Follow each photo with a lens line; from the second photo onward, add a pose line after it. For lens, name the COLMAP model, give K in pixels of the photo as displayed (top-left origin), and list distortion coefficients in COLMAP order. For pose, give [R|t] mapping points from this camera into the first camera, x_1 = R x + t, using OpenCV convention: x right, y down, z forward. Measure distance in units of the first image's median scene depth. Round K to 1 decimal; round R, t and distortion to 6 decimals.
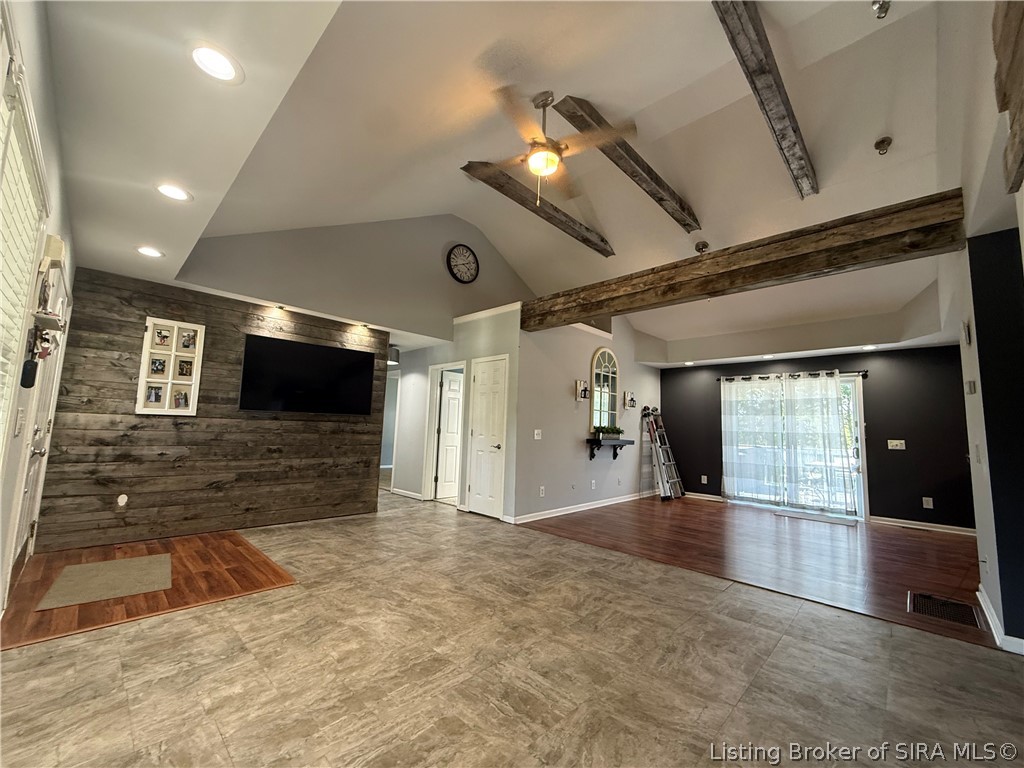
lens RADIAL K [[408.5, 0, 509.7], [0, 408.5, 390.2], [0, 0, 1]] dist [-0.000703, 0.000184]
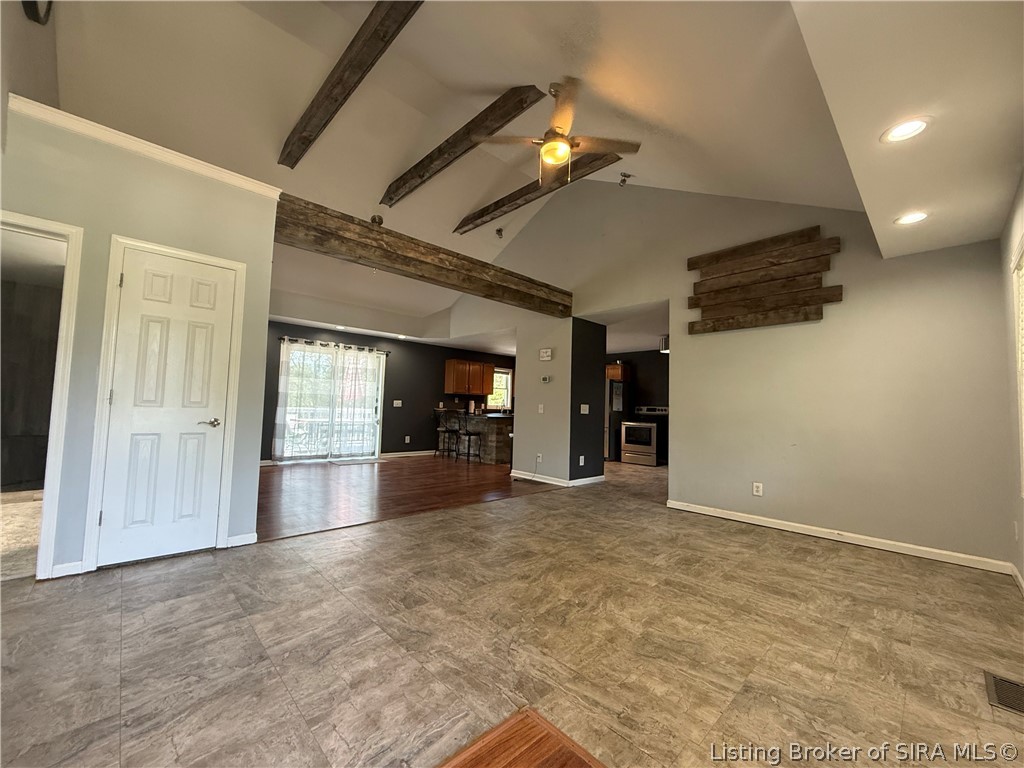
lens RADIAL K [[408.5, 0, 510.0], [0, 408.5, 386.4], [0, 0, 1]] dist [-0.000703, 0.000184]
pose [[0.037135, 0.020590, 0.999098, -0.812186], [-0.122060, 0.992395, -0.015915, 0.068800], [-0.991828, -0.121359, 0.039365, 0.826383]]
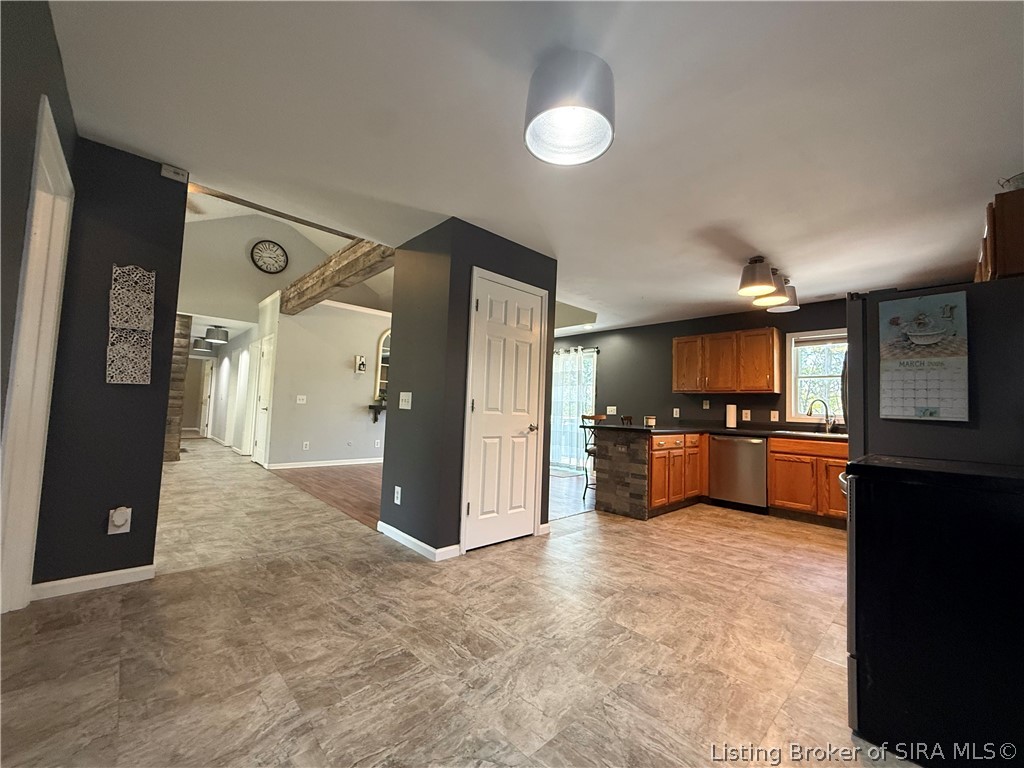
lens RADIAL K [[408.5, 0, 509.8], [0, 408.5, 383.7], [0, 0, 1]] dist [-0.000703, 0.000184]
pose [[0.999058, 0.003558, -0.043247, 1.075300], [-0.002299, 0.999573, 0.029130, 0.035561], [0.043332, -0.029003, 0.998640, -0.275889]]
